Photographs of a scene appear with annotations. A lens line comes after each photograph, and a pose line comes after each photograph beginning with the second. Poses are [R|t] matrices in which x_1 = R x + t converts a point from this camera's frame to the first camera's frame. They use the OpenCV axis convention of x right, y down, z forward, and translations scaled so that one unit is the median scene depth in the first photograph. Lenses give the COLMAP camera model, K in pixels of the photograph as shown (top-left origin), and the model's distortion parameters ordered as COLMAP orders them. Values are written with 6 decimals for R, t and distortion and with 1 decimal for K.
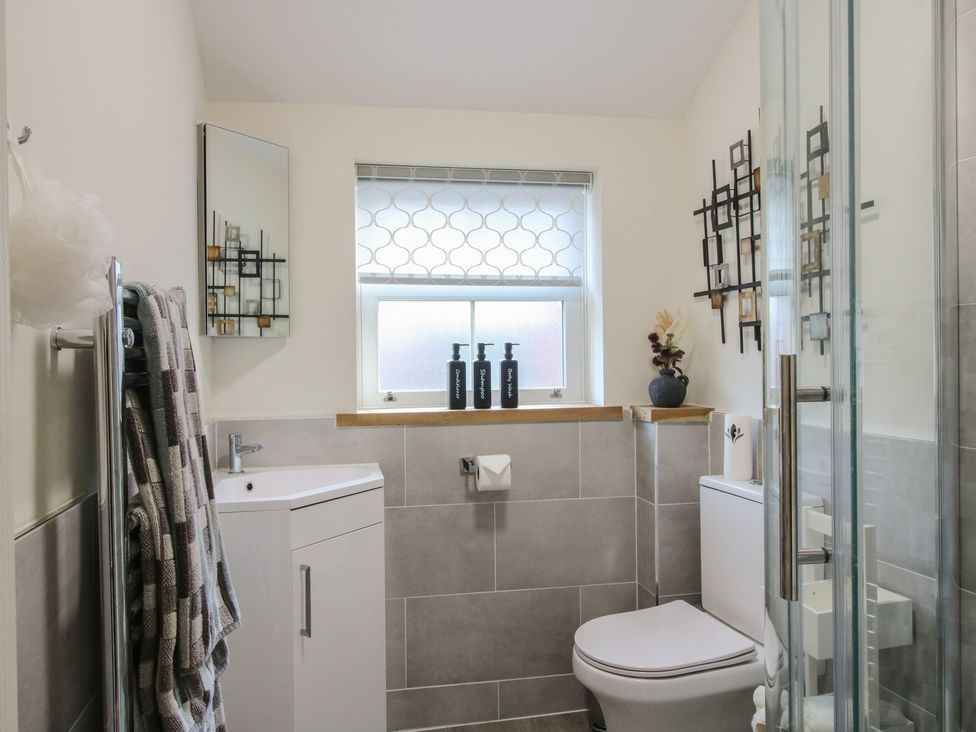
lens RADIAL K [[889.1, 0, 488.0], [0, 889.1, 366.0], [0, 0, 1]] dist [0.008002, -0.056339]
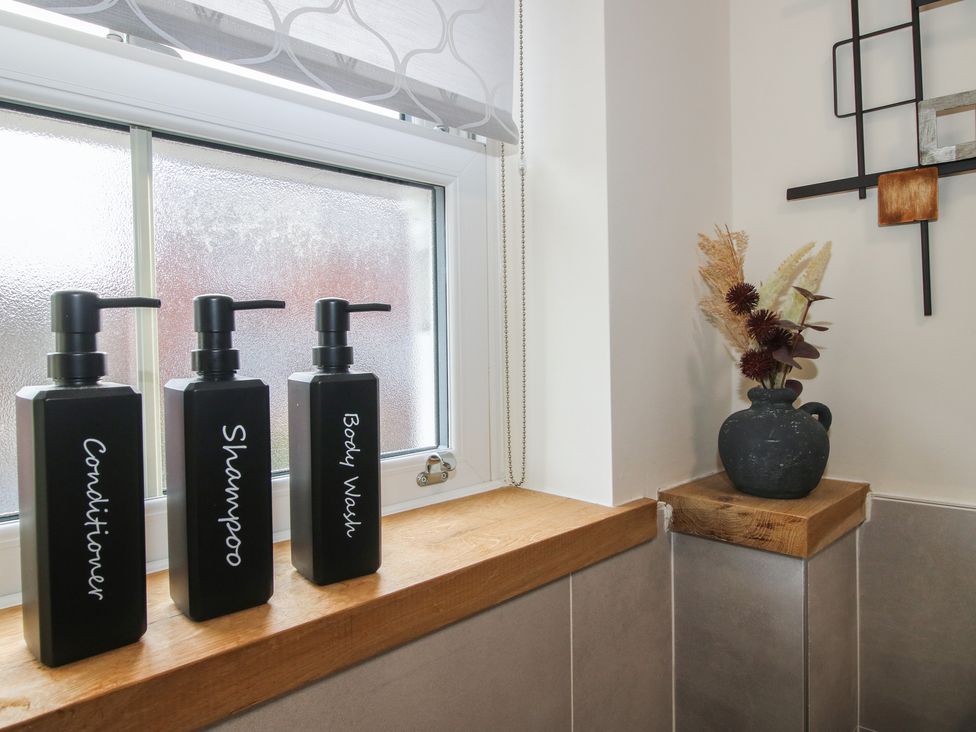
lens RADIAL K [[667.1, 0, 488.0], [0, 667.1, 366.0], [0, 0, 1]] dist [-0.001631, 0.000123]
pose [[0.840918, -0.022327, 0.540702, -0.038917], [0.015102, 0.999728, 0.017794, -0.011590], [-0.540952, -0.006797, 0.841026, 0.833383]]
